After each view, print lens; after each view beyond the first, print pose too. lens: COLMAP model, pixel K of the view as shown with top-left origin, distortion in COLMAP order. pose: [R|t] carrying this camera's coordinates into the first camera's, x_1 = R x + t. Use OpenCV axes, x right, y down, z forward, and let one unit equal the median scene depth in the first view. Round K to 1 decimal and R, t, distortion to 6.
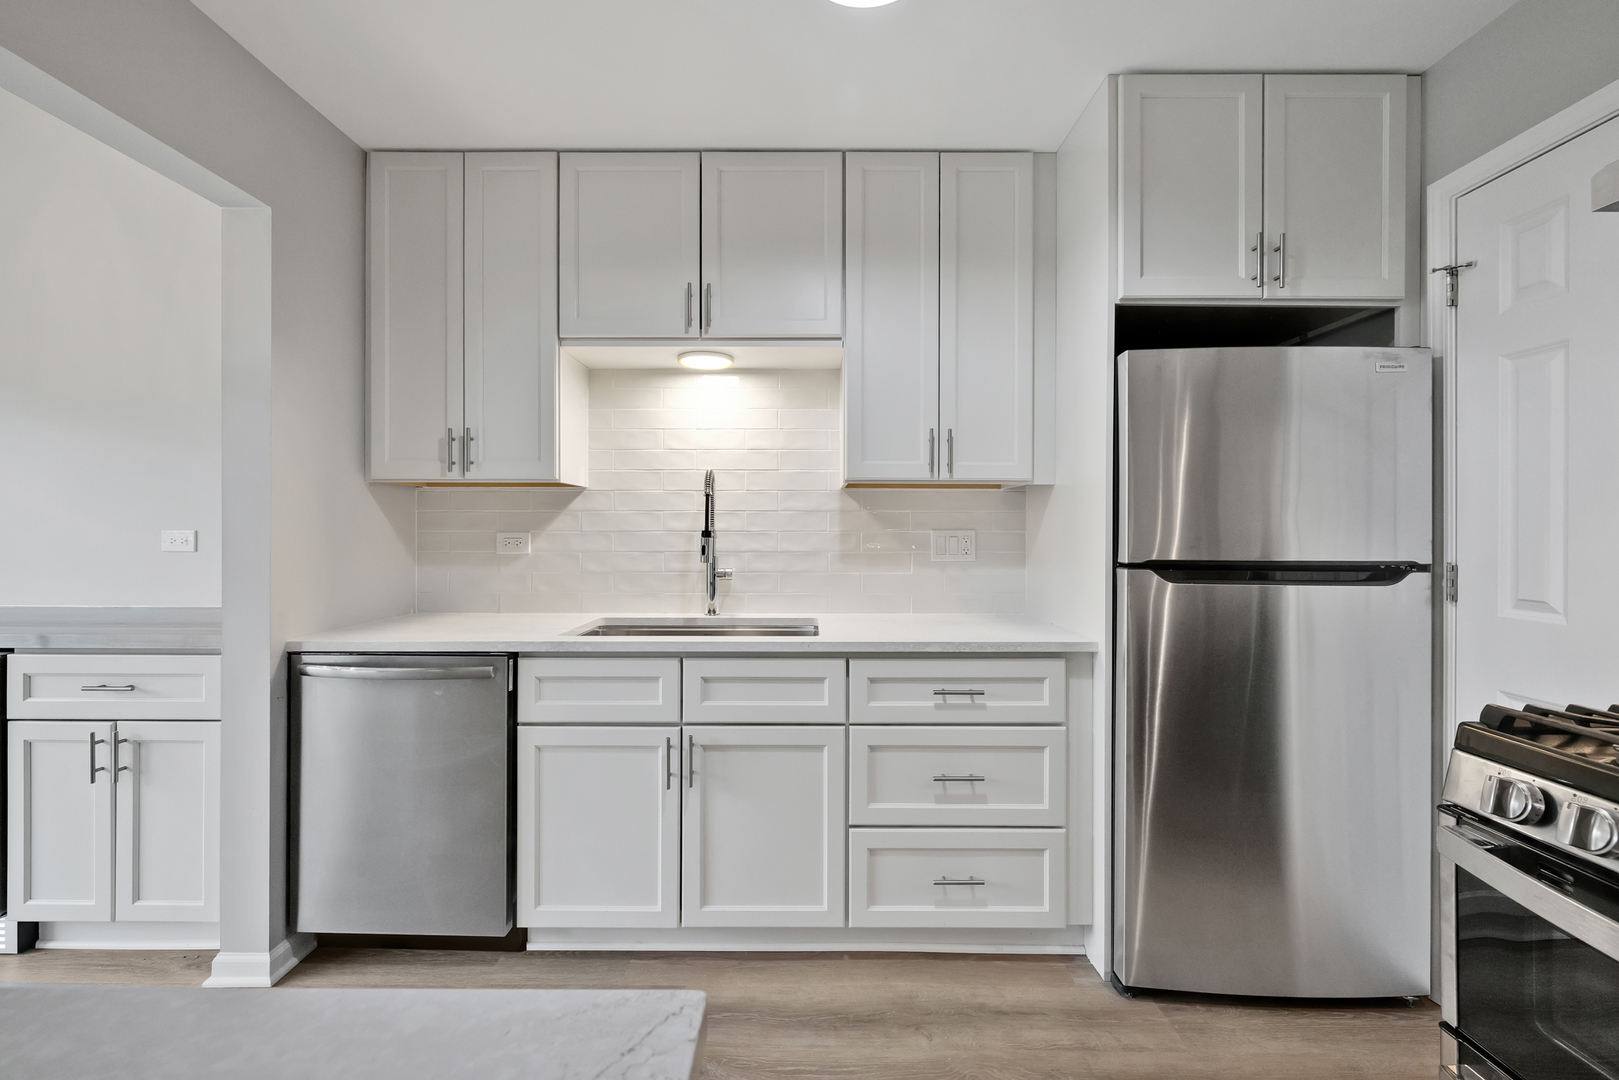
lens RADIAL K [[690.8, 0, 811.4], [0, 690.8, 526.4], [0, 0, 1]] dist [-0.004026, 0.001167]
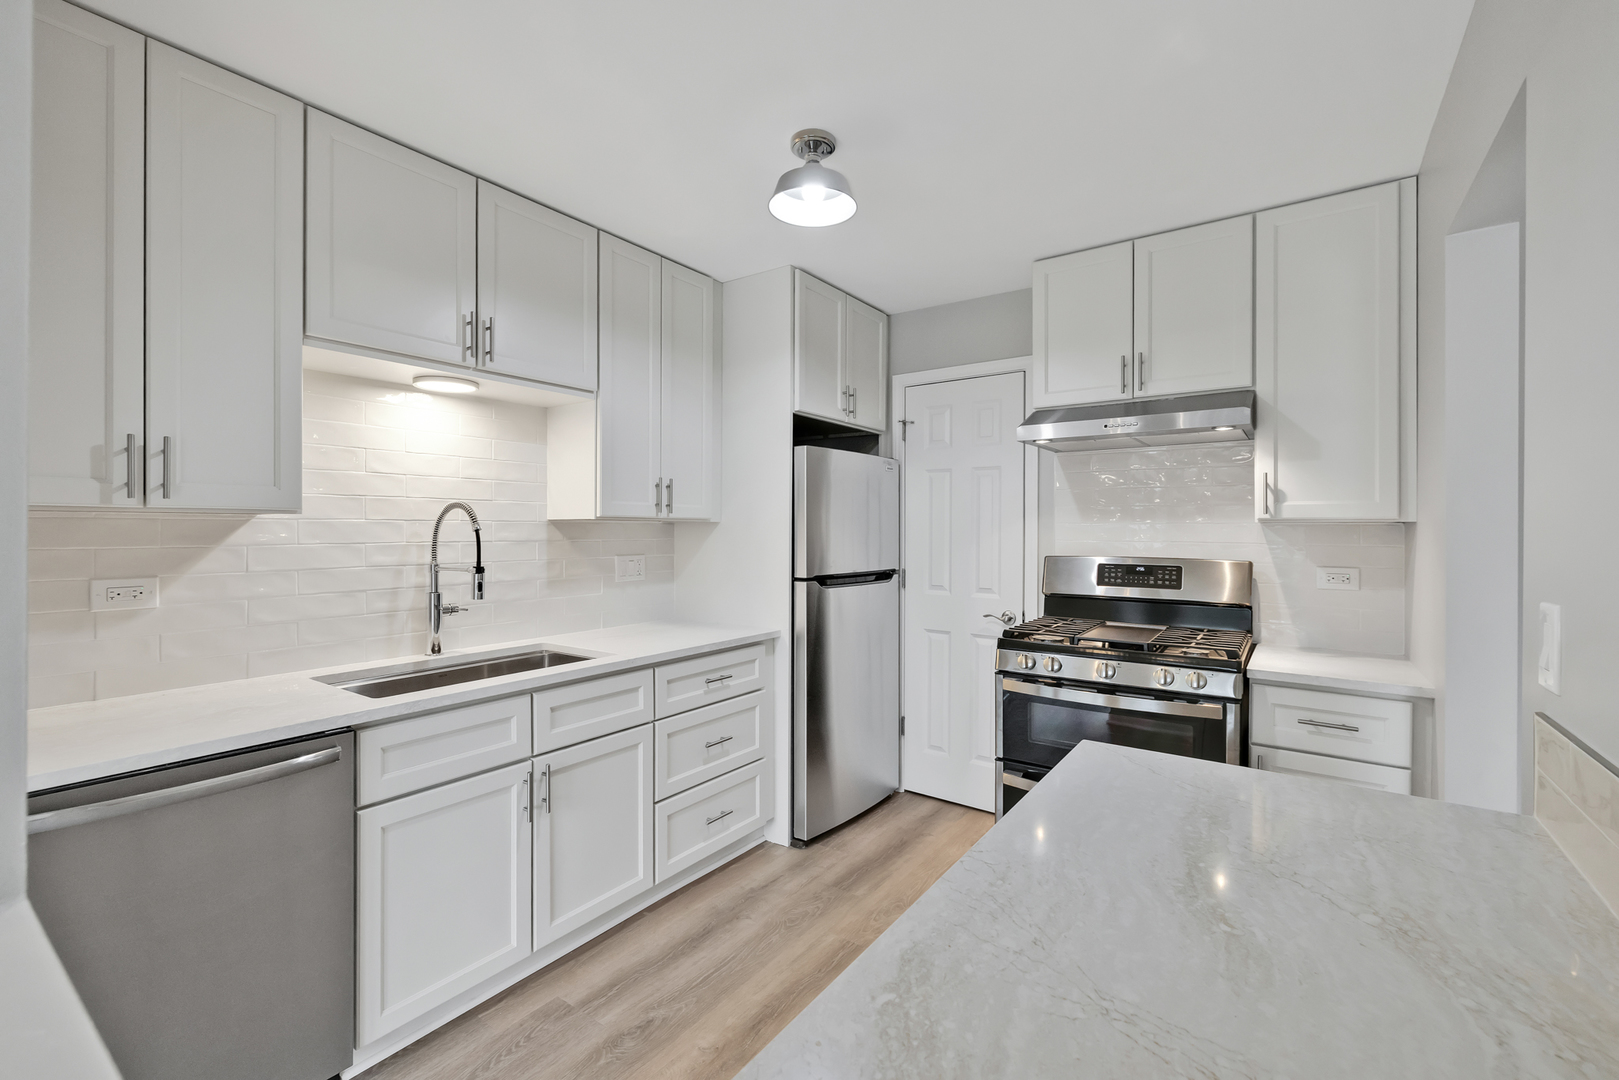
lens RADIAL K [[690.8, 0, 812.8], [0, 690.8, 523.1], [0, 0, 1]] dist [-0.004026, 0.001167]
pose [[0.570821, 0.007304, 0.821042, -0.801458], [-0.007146, 0.999967, -0.003927, -0.064112], [-0.821043, -0.003625, 0.570855, 0.063758]]
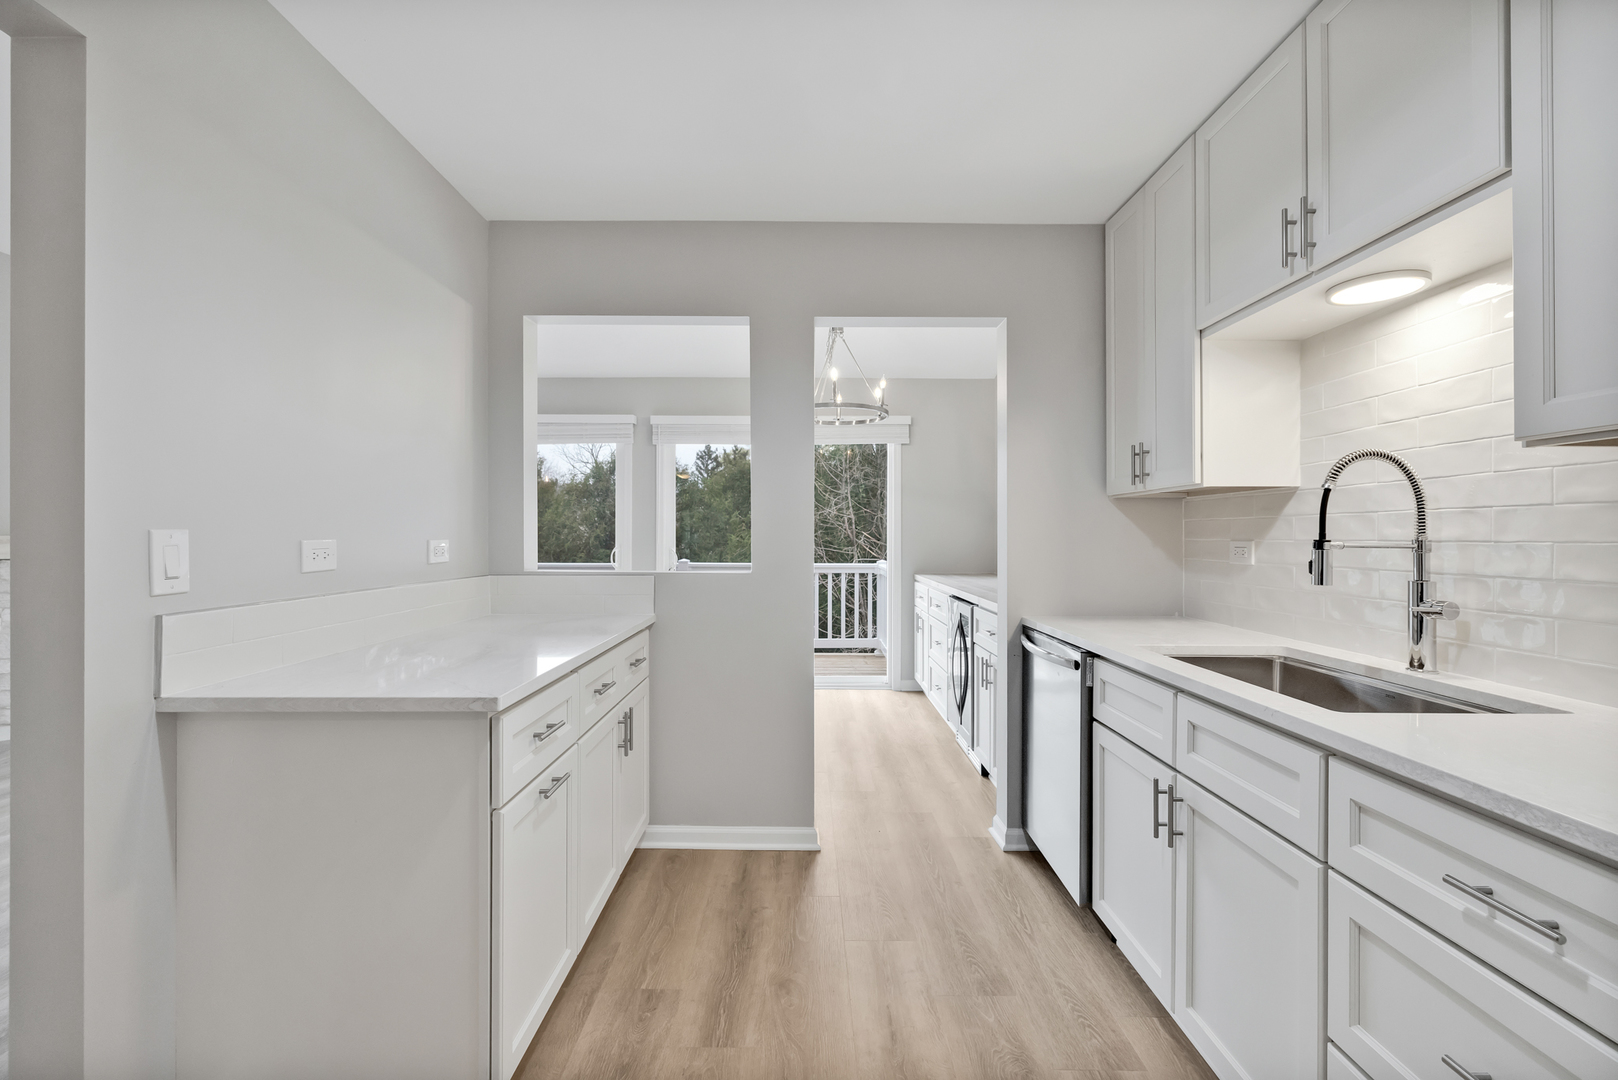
lens RADIAL K [[690.4, 0, 774.3], [0, 690.4, 520.4], [0, 0, 1]] dist [-0.004026, 0.001167]
pose [[-0.031496, -0.022680, -0.999247, 0.669164], [0.001797, 0.999740, -0.022747, 0.001208], [0.999502, -0.002512, -0.031447, 0.541938]]
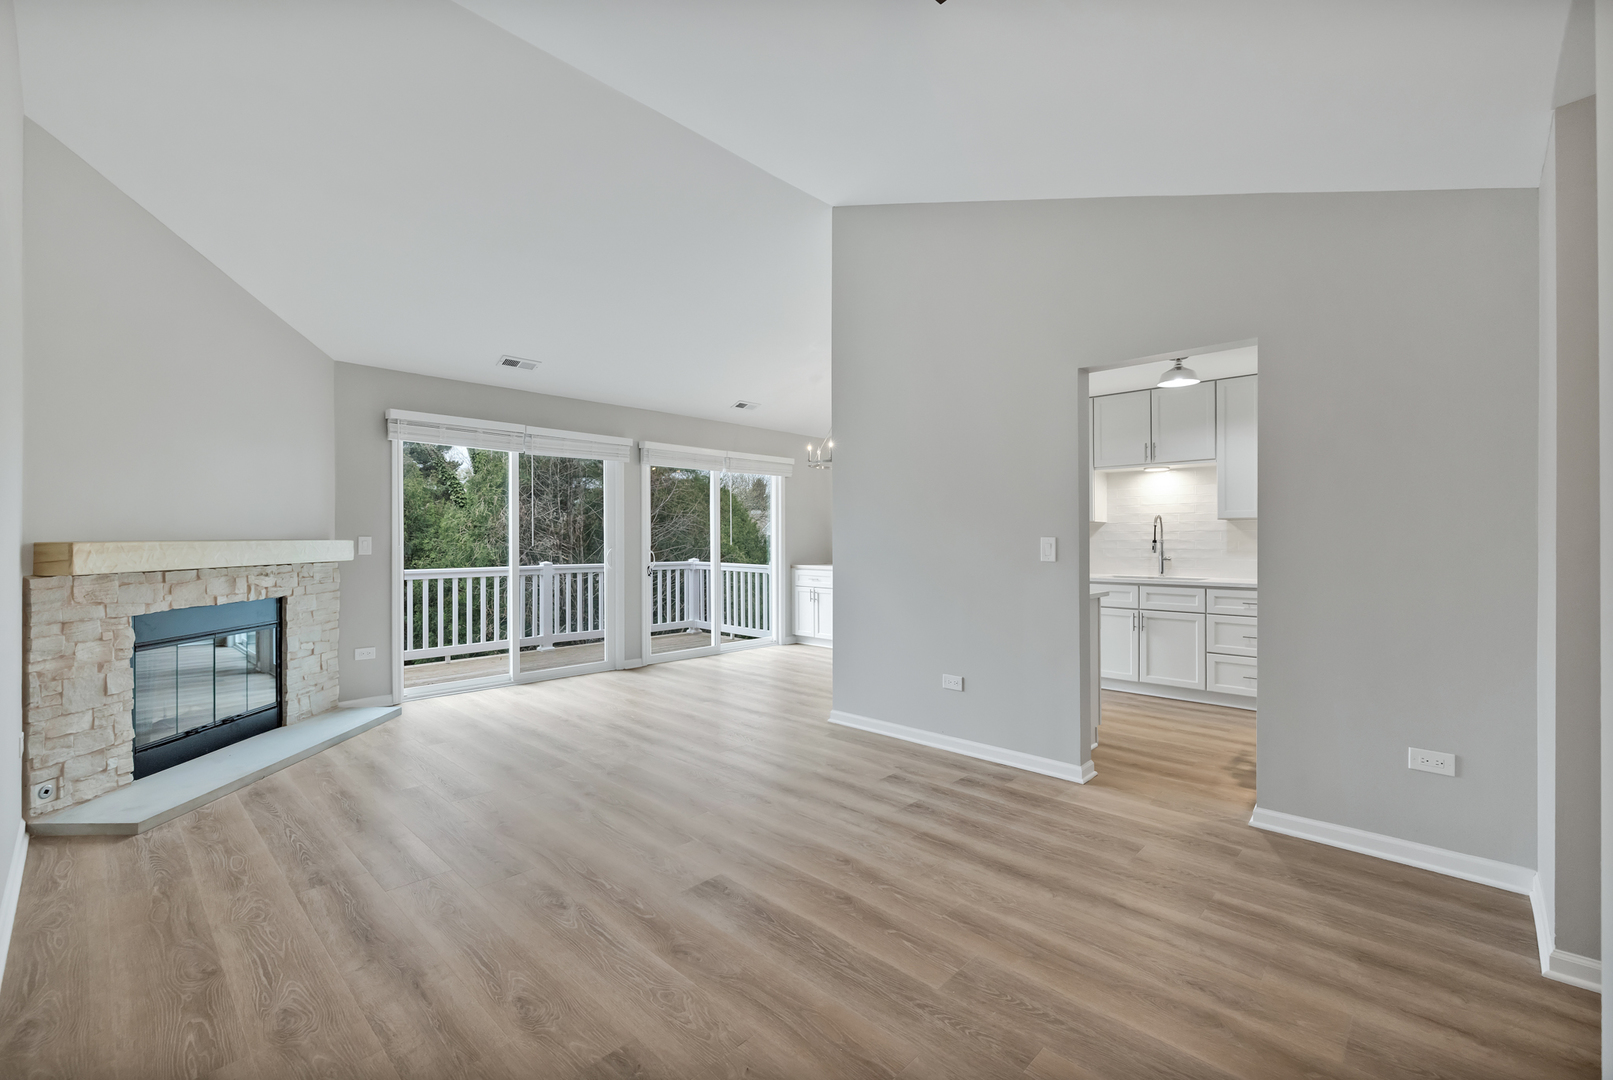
lens RADIAL K [[688.2, 0, 792.4], [0, 688.2, 537.4], [0, 0, 1]] dist [-0.004026, 0.001167]
pose [[0.719160, -0.002775, -0.694839, 0.744265], [0.007206, 0.999968, 0.003465, -0.025902], [0.694808, -0.007499, 0.719157, -1.996832]]
